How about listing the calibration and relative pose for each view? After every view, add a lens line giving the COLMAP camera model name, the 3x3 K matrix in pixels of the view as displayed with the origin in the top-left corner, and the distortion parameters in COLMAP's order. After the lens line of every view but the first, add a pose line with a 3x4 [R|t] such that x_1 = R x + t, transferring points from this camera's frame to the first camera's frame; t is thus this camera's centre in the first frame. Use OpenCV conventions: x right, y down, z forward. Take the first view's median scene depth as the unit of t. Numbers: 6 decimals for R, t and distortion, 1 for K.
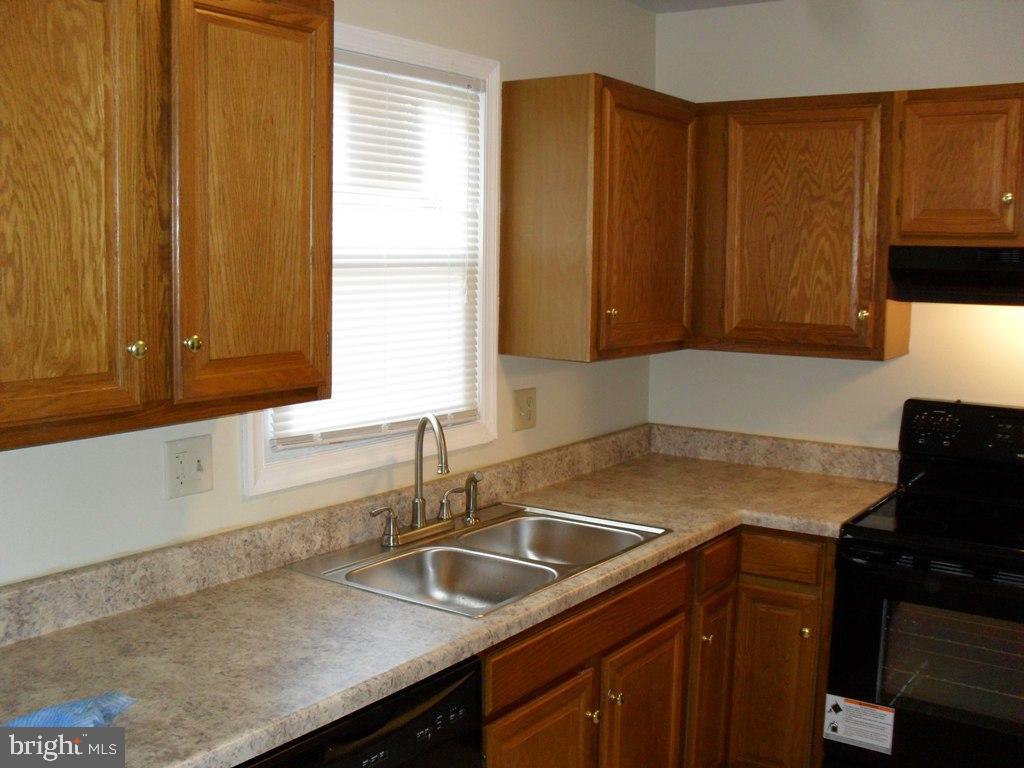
lens RADIAL K [[1087.1, 0, 512.0], [0, 1087.1, 384.0], [0, 0, 1]] dist [-0.211198, 0.238249]
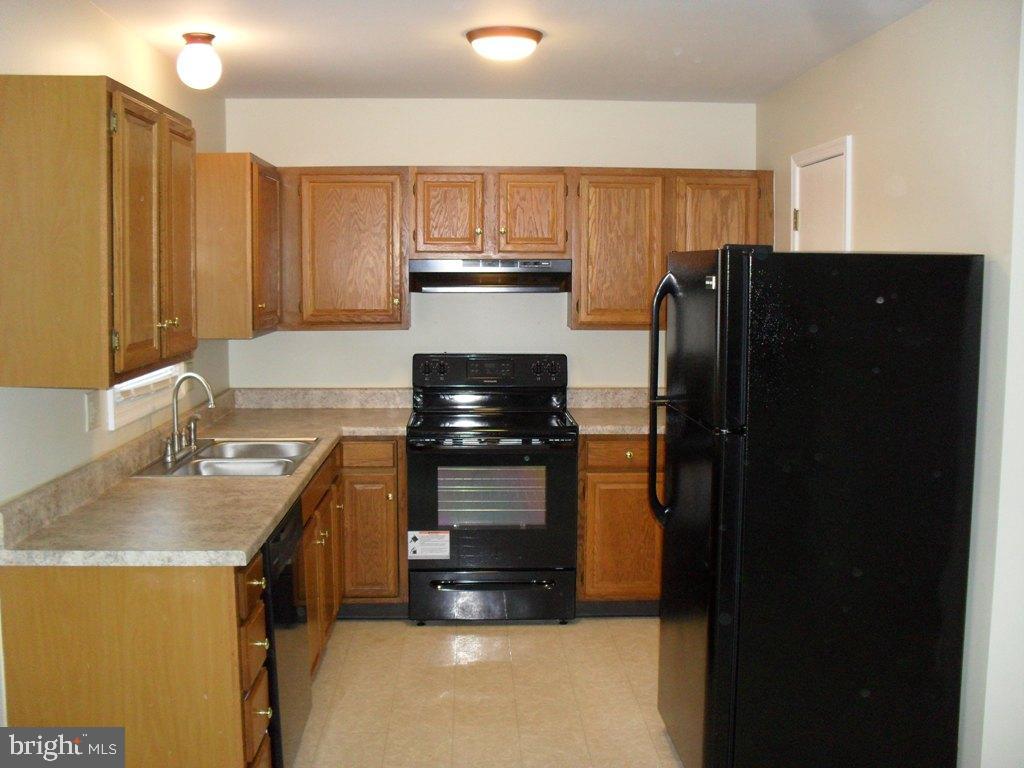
lens RADIAL K [[1087.1, 0, 512.0], [0, 1087.1, 384.0], [0, 0, 1]] dist [-0.211198, 0.238249]
pose [[0.798774, -0.076971, 0.596687, -0.517078], [0.080441, 0.996541, 0.020866, 0.038993], [-0.596229, 0.031331, 0.802203, -0.422046]]
